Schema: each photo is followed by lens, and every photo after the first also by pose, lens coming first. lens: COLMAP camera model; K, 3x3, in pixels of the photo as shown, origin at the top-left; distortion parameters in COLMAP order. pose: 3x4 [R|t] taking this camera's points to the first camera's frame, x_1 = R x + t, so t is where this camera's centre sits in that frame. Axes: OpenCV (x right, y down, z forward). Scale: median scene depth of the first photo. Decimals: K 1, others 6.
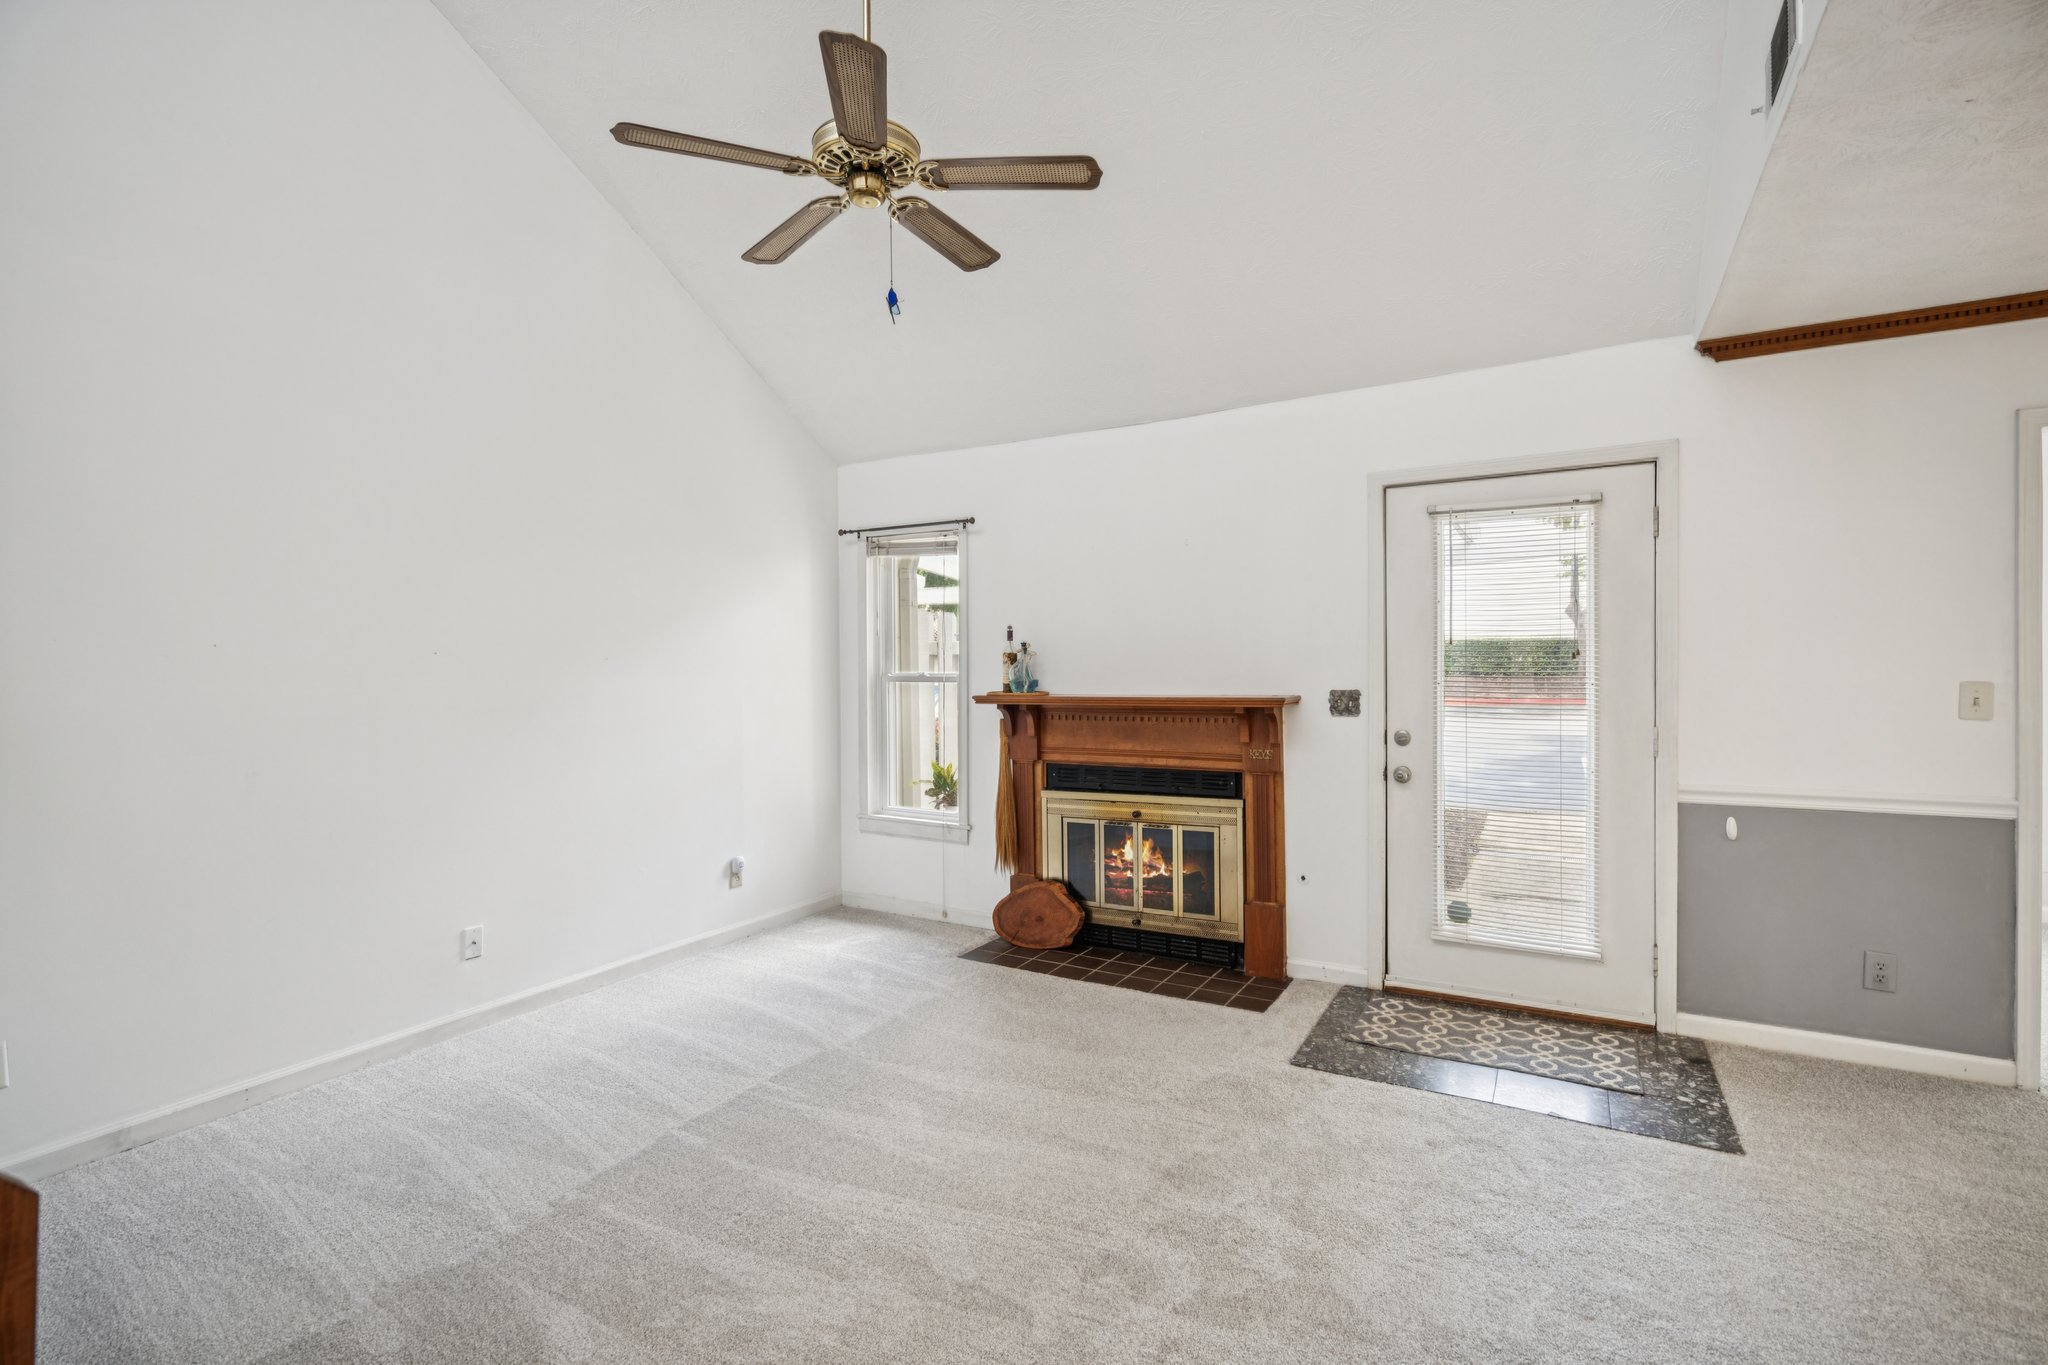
lens RADIAL K [[943.0, 0, 1024.0], [0, 943.0, 682.5], [0, 0, 1]] dist [0.001328, 0.000495]
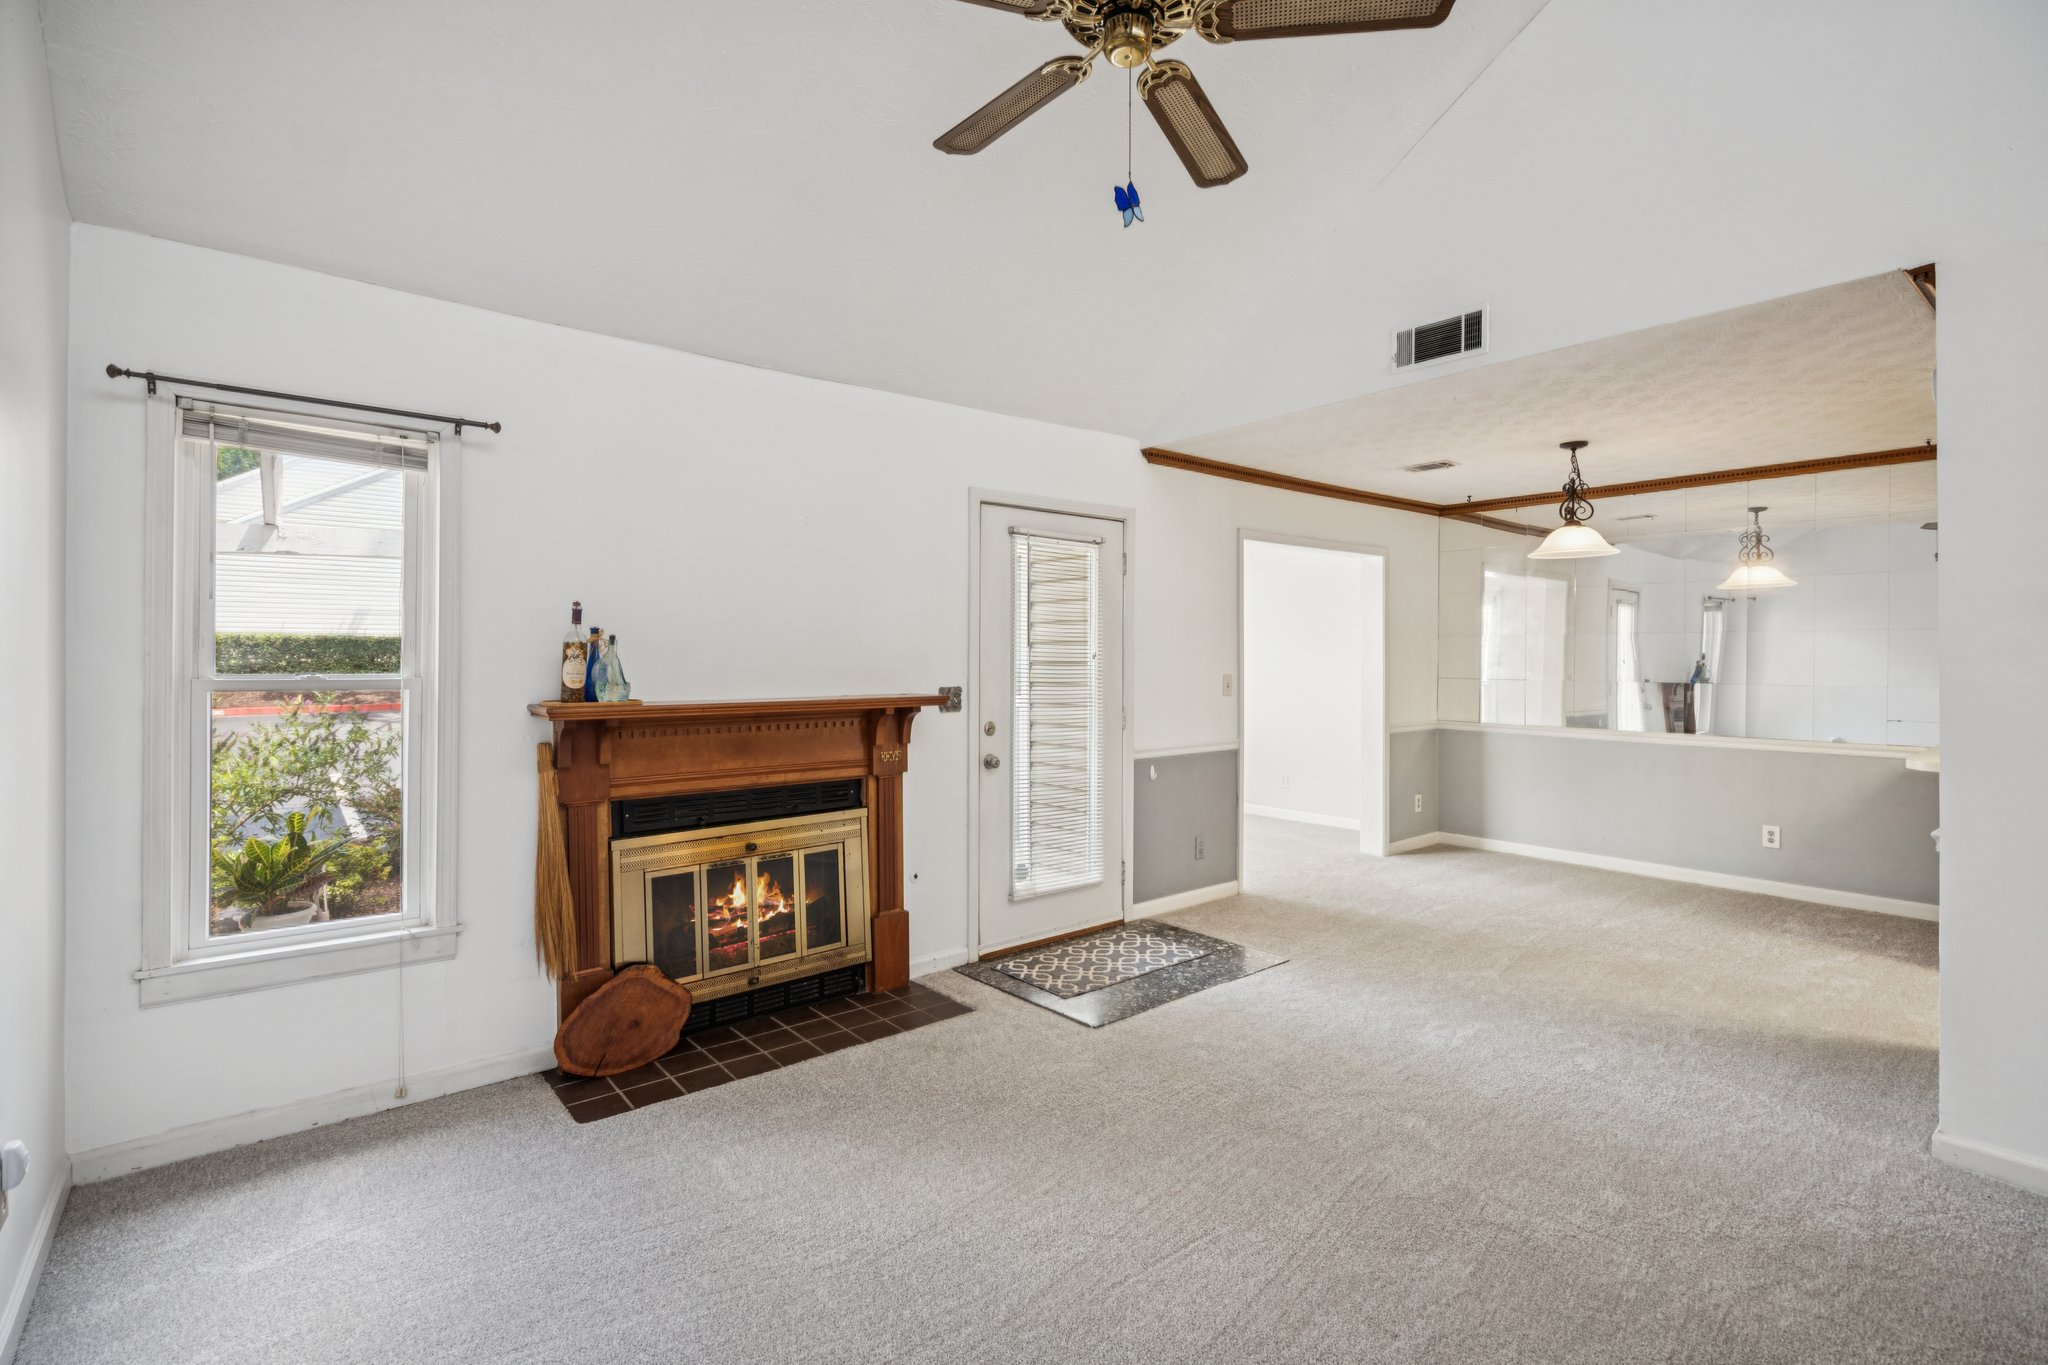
lens RADIAL K [[952.6, 0, 1023.4], [0, 952.6, 662.3], [0, 0, 1]] dist [0.002431, 0.000669]
pose [[0.348208, 0.003769, 0.937410, -0.572045], [0.010753, 0.999910, -0.008014, -0.009088], [-0.937356, 0.012871, 0.348136, 0.502415]]
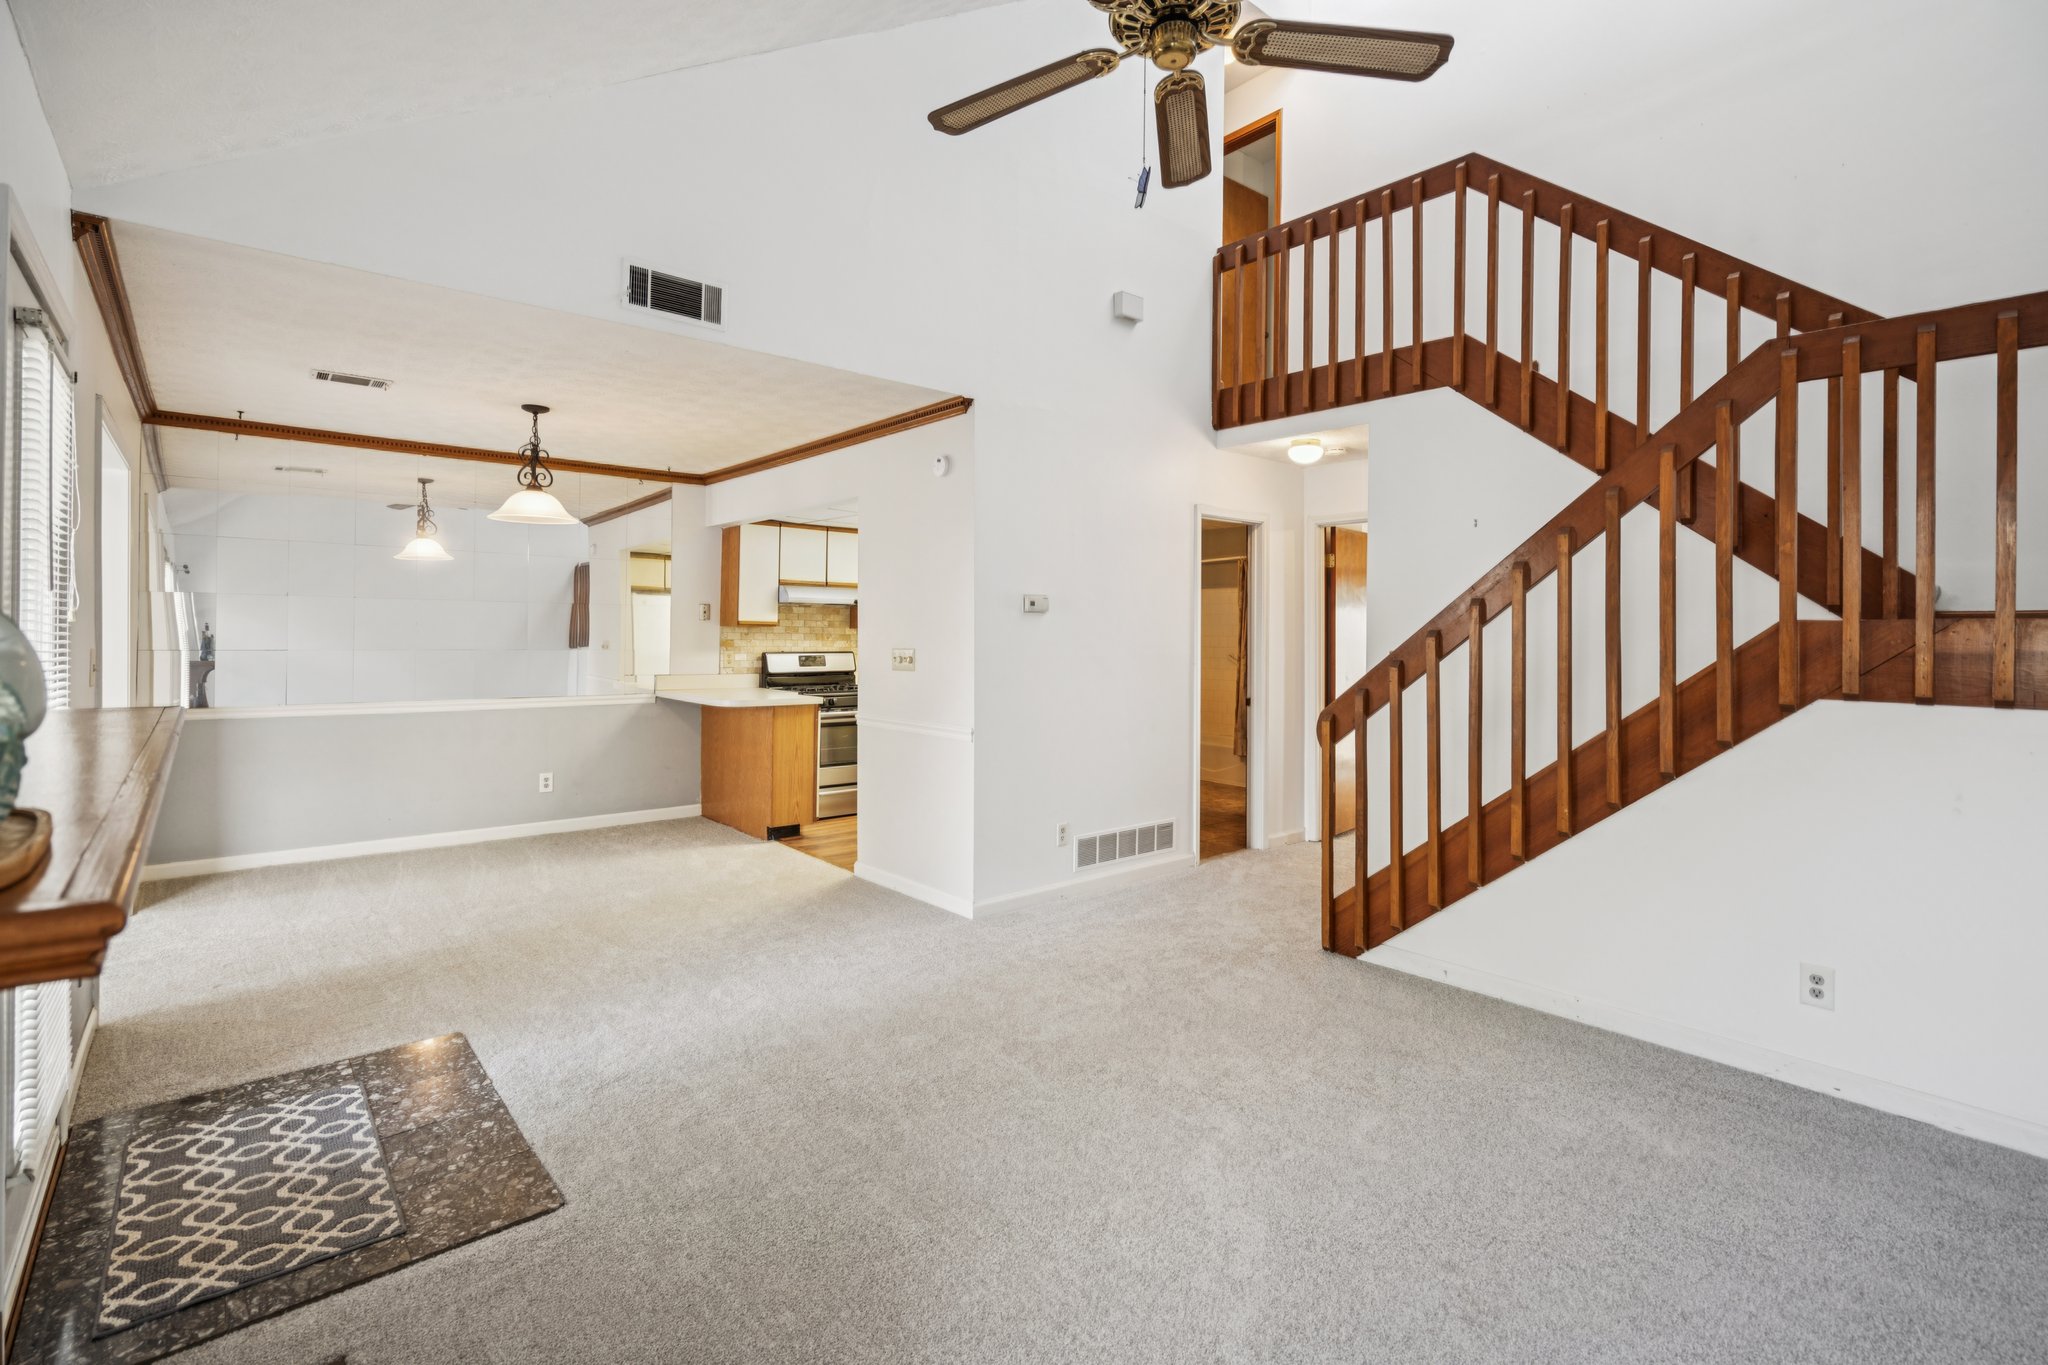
lens RADIAL K [[941.5, 0, 1021.1], [0, 941.5, 635.6], [0, 0, 1]] dist [0.001177, 0.000260]
pose [[-0.943536, -0.000432, 0.331269, -0.192859], [0.004410, 0.999894, 0.013863, -0.016900], [-0.331240, 0.014541, -0.943434, 1.121306]]
